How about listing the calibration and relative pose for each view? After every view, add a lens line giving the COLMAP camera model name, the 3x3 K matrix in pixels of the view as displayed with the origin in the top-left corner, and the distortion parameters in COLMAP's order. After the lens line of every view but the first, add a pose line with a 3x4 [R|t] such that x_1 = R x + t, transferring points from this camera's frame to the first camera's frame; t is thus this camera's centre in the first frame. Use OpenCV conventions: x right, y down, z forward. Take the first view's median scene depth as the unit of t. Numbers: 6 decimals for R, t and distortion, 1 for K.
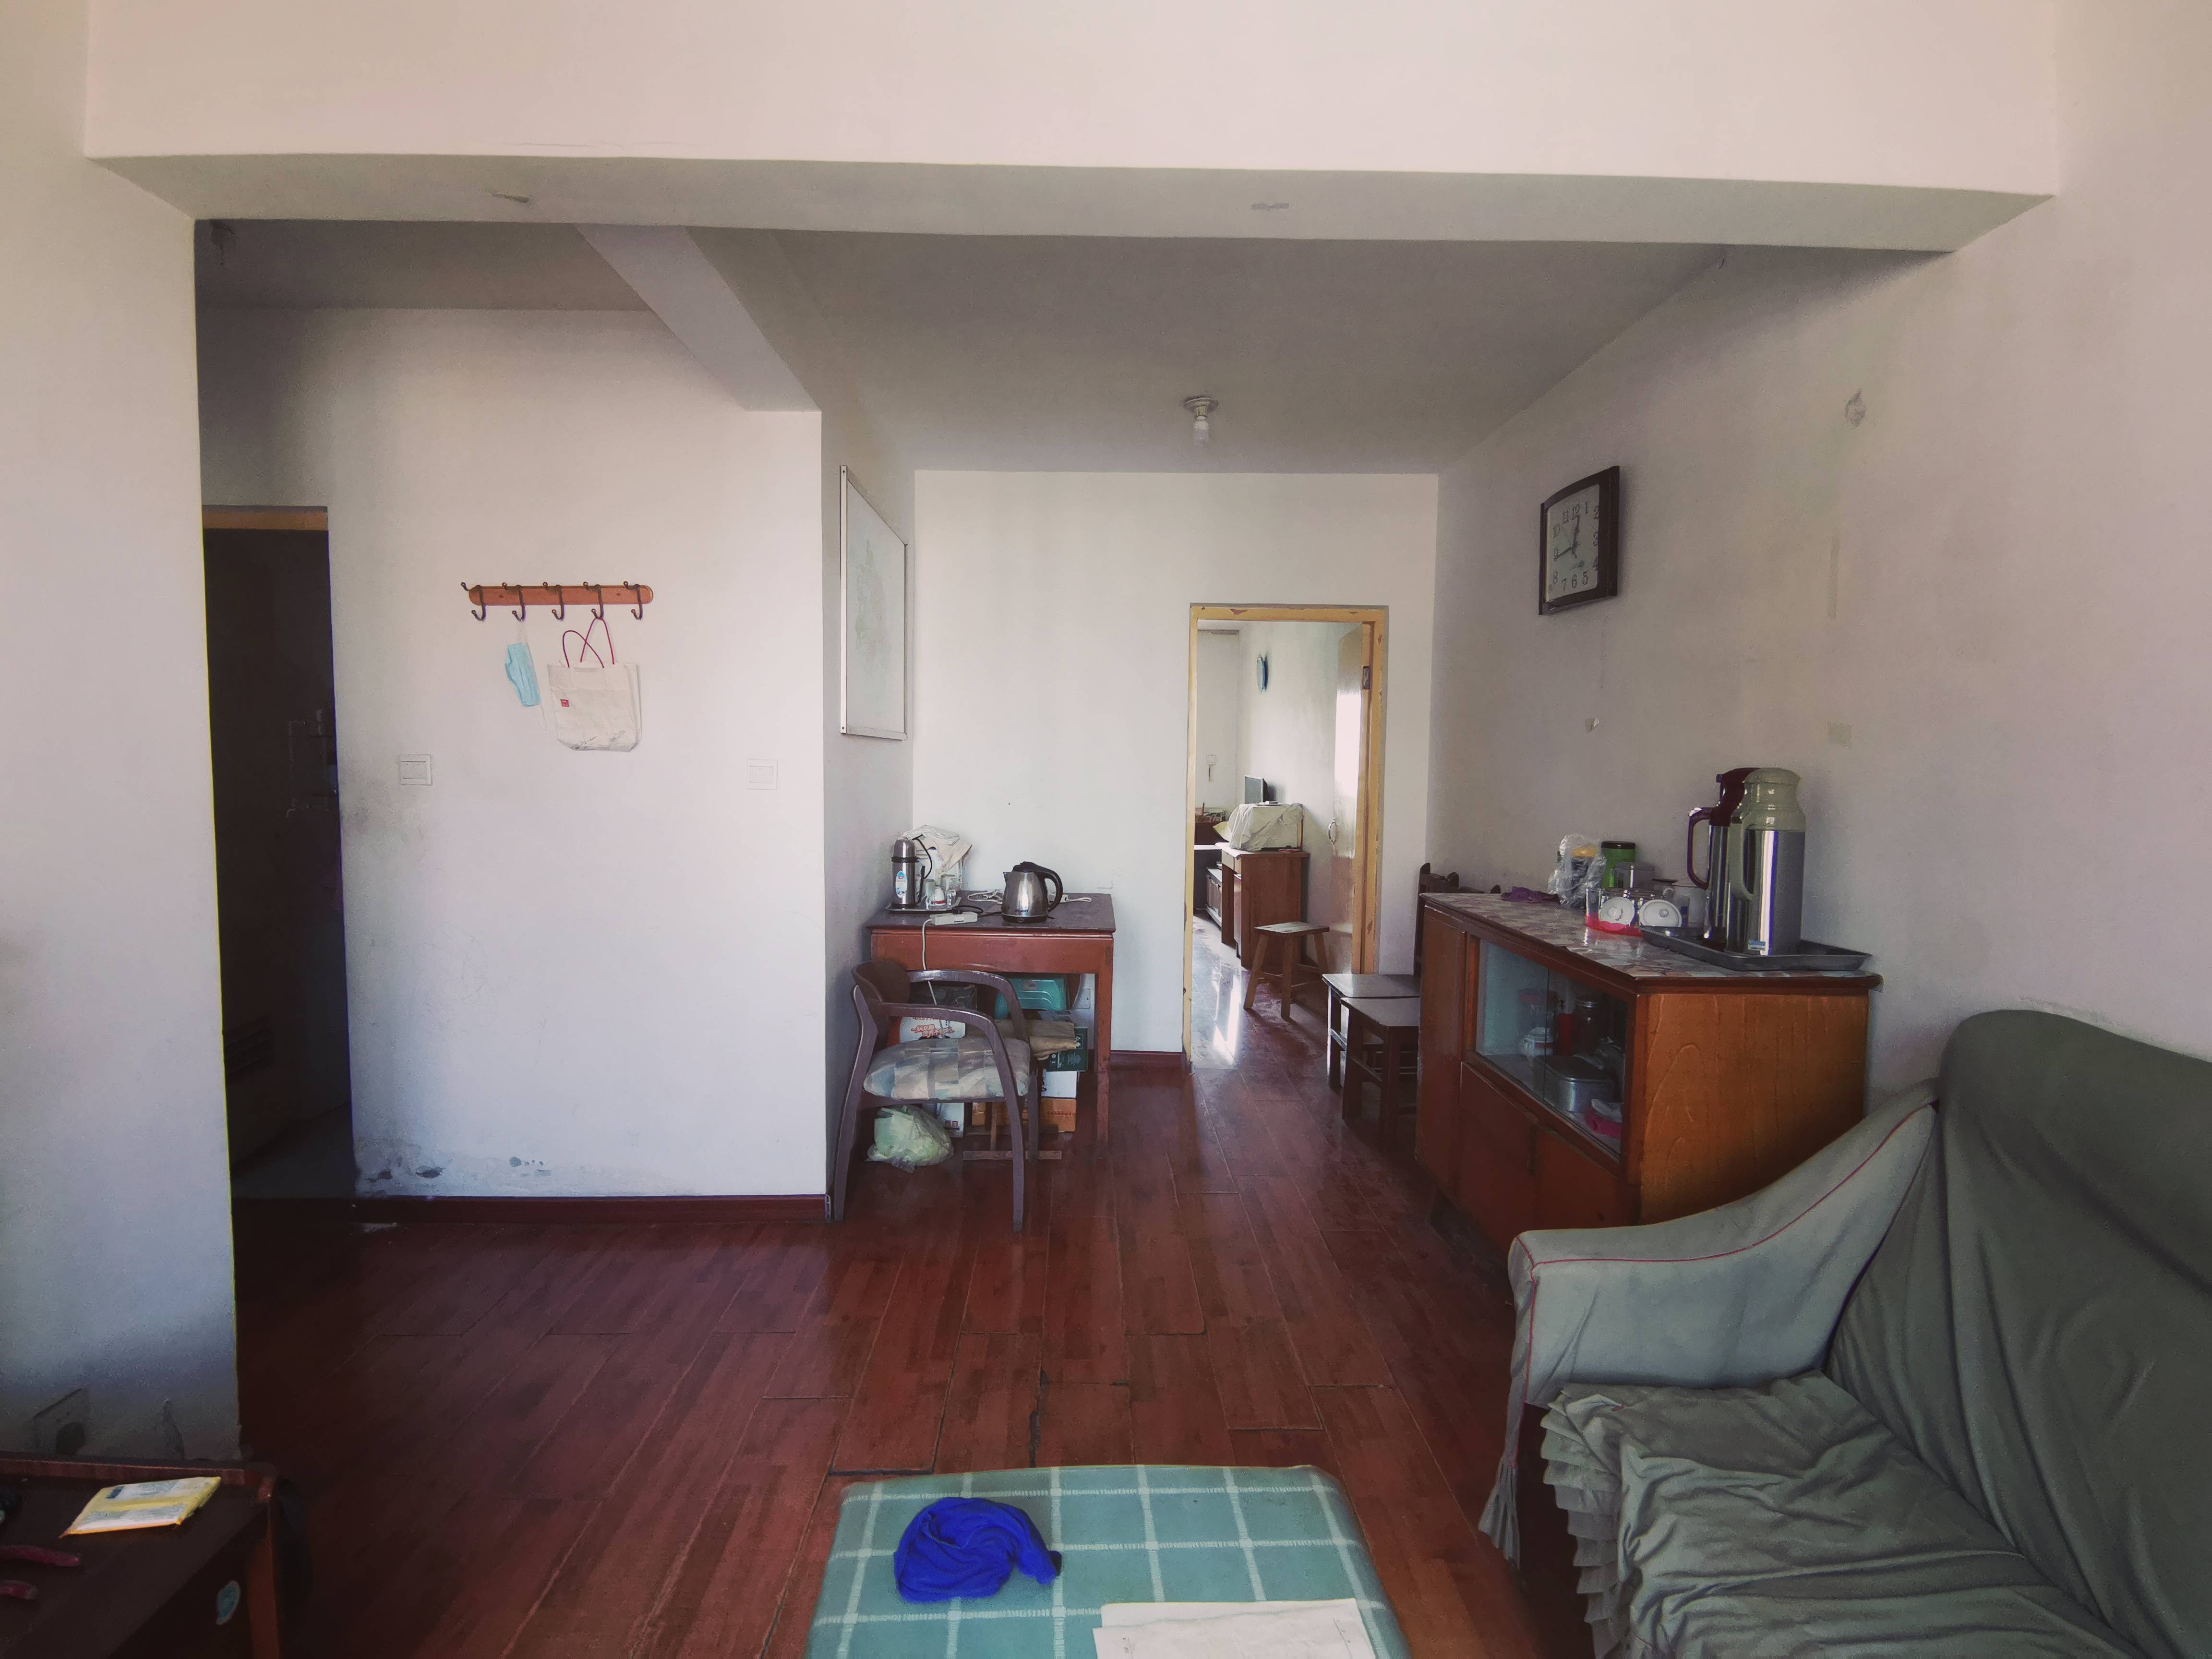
lens RADIAL K [[1091.9, 0, 1101.8], [0, 1091.9, 825.2], [0, 0, 1]] dist [-0.000446, -0.000070]
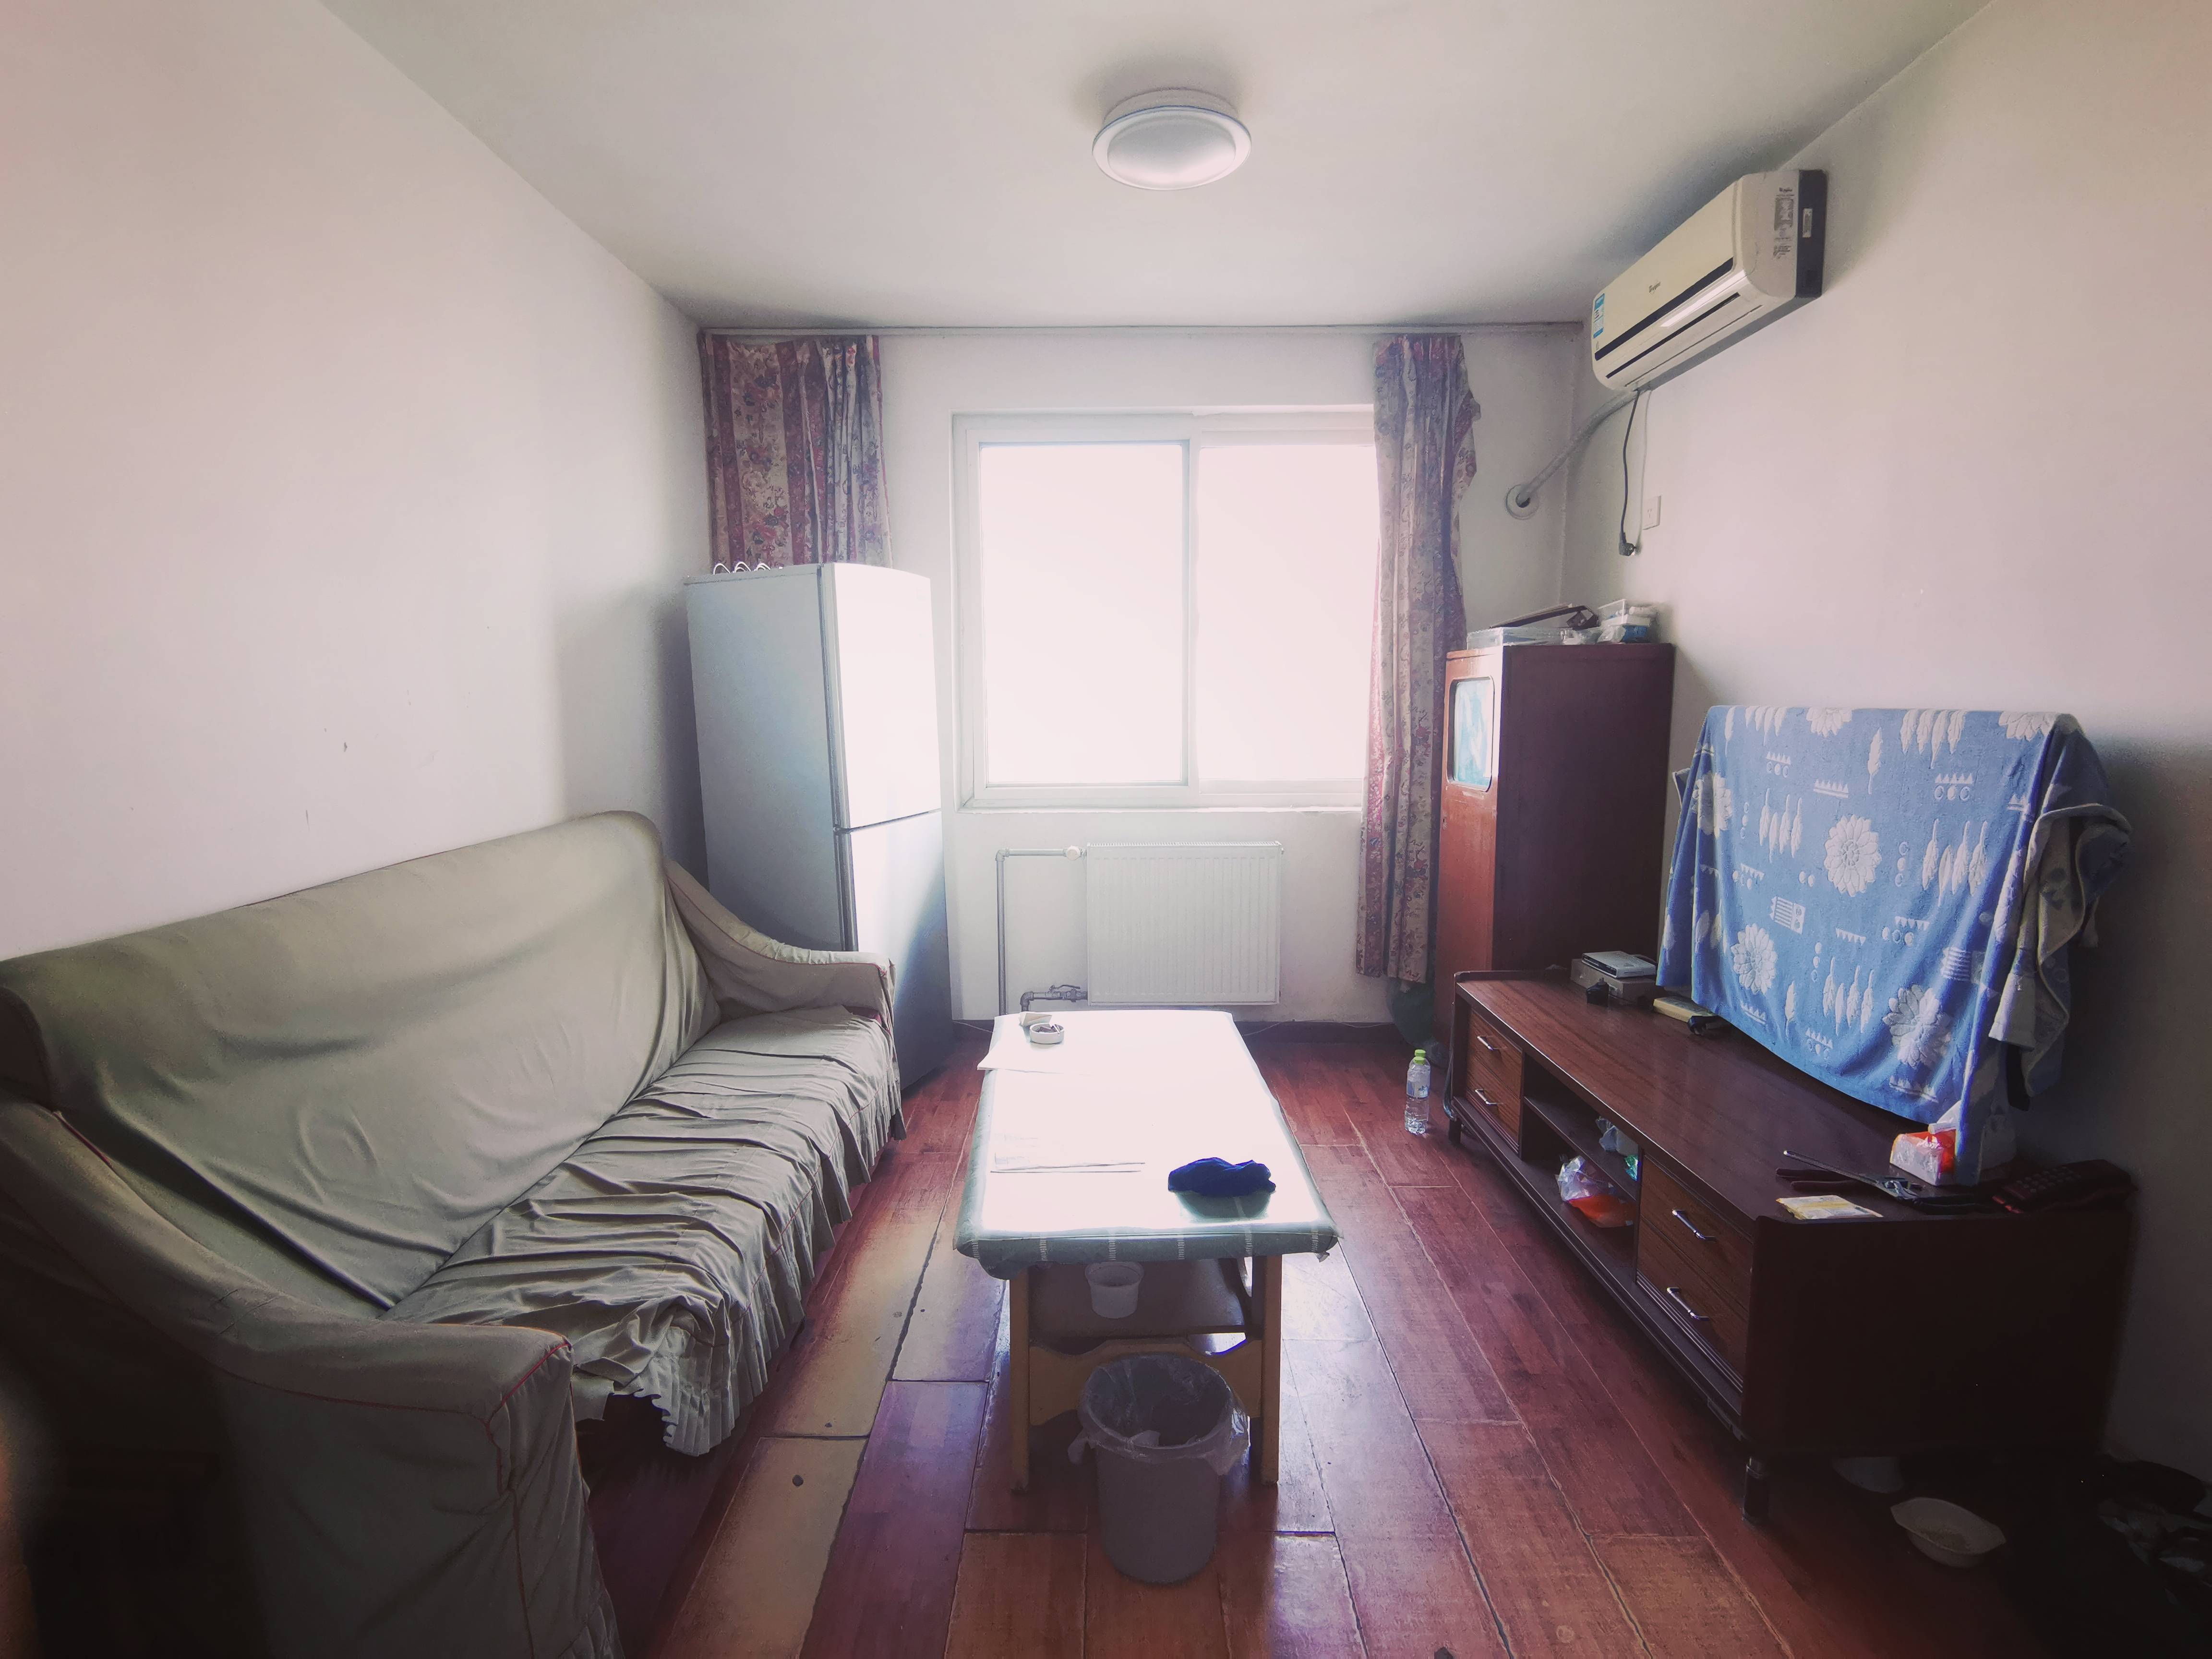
lens RADIAL K [[1091.9, 0, 1100.7], [0, 1091.9, 827.4], [0, 0, 1]] dist [-0.000446, -0.000070]
pose [[-0.998943, -0.003261, 0.045857, -0.018533], [0.005746, 0.980802, 0.194922, -0.114700], [-0.045613, 0.194979, -0.979746, 2.234995]]
